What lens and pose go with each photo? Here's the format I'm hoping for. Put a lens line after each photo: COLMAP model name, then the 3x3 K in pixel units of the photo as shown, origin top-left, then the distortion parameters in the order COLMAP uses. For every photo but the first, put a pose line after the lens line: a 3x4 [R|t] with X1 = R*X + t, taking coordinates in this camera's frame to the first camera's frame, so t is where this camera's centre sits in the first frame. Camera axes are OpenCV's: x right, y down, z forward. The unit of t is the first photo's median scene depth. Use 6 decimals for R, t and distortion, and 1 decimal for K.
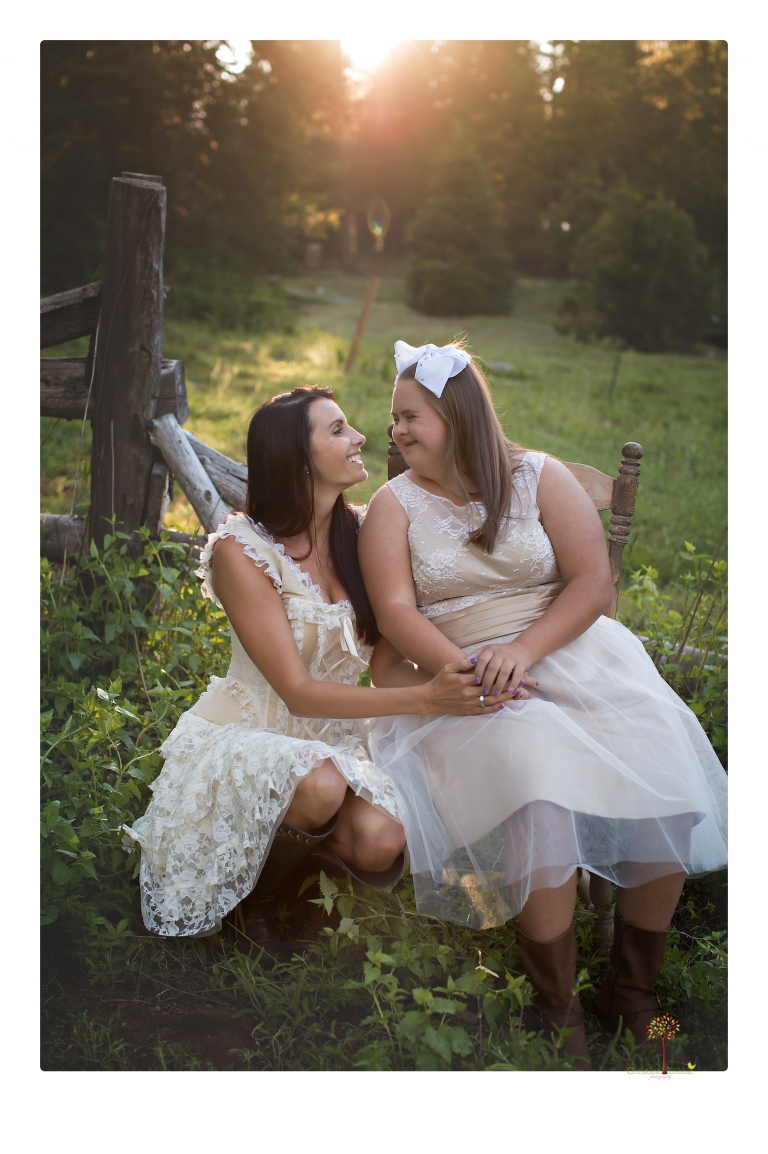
lens RADIAL K [[1504.2, 0, 379.7], [0, 1504.2, 551.2], [0, 0, 1]] dist [-0.181595, 0.432098]
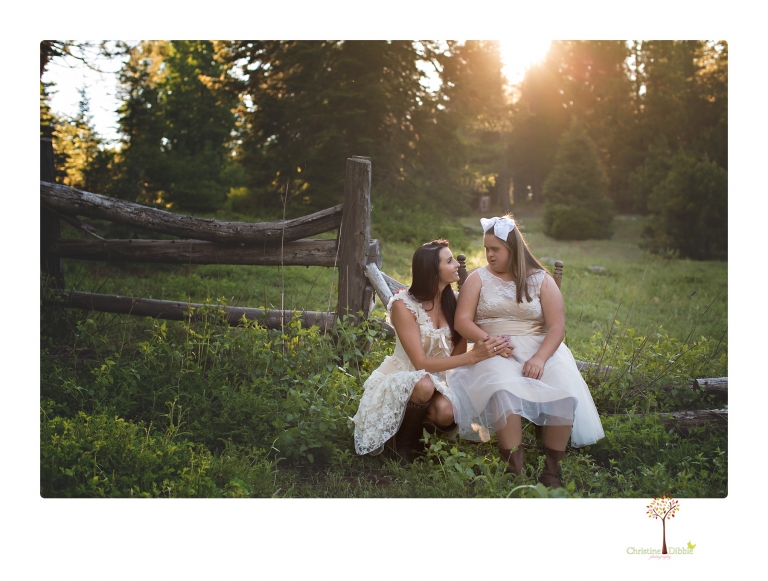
lens RADIAL K [[1002.2, 0, 384.2], [0, 1002.2, 264.7], [0, 0, 1]] dist [-0.190534, 0.483909]
pose [[0.988922, -0.016809, -0.147480, 0.092275], [-0.003388, 0.990753, -0.135638, 0.109839], [0.148397, 0.134635, 0.979720, -0.440593]]
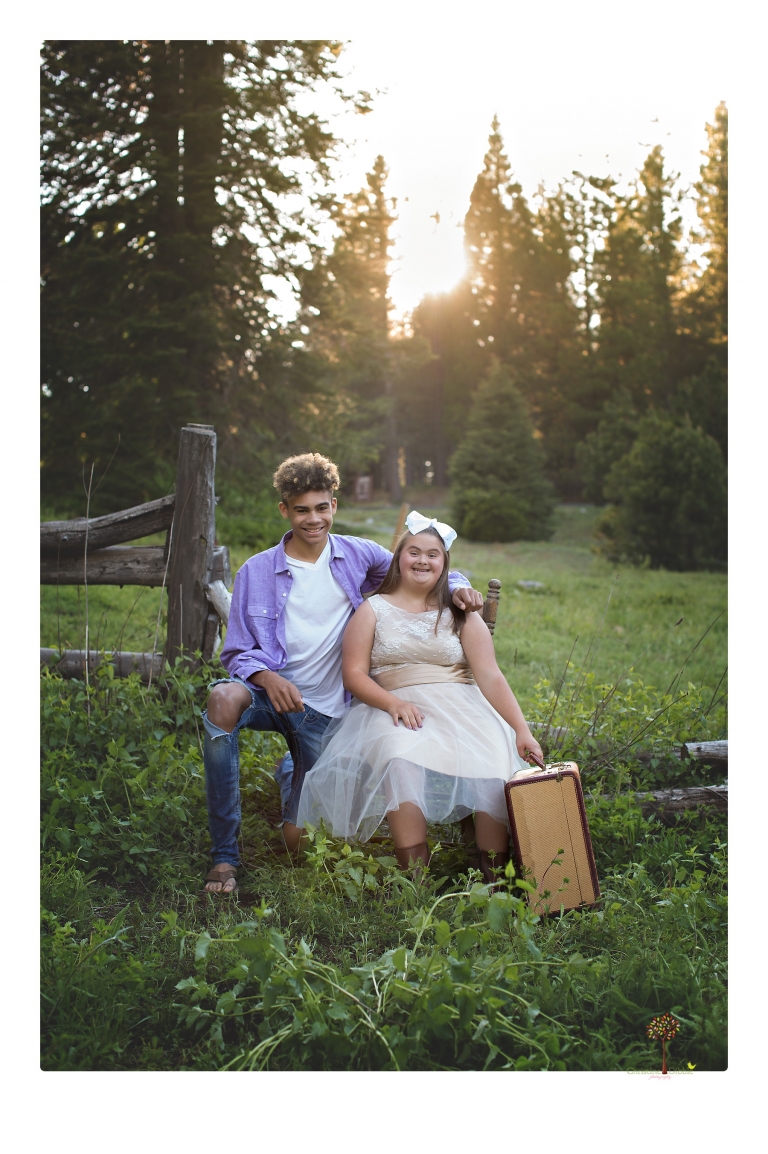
lens RADIAL K [[1504.2, 0, 379.7], [0, 1504.2, 551.2], [0, 0, 1]] dist [-0.181595, 0.432098]
pose [[0.999126, -0.021974, -0.035544, 0.075117], [0.016276, 0.988042, -0.153322, 0.112436], [0.038488, 0.152610, 0.987537, -0.489457]]
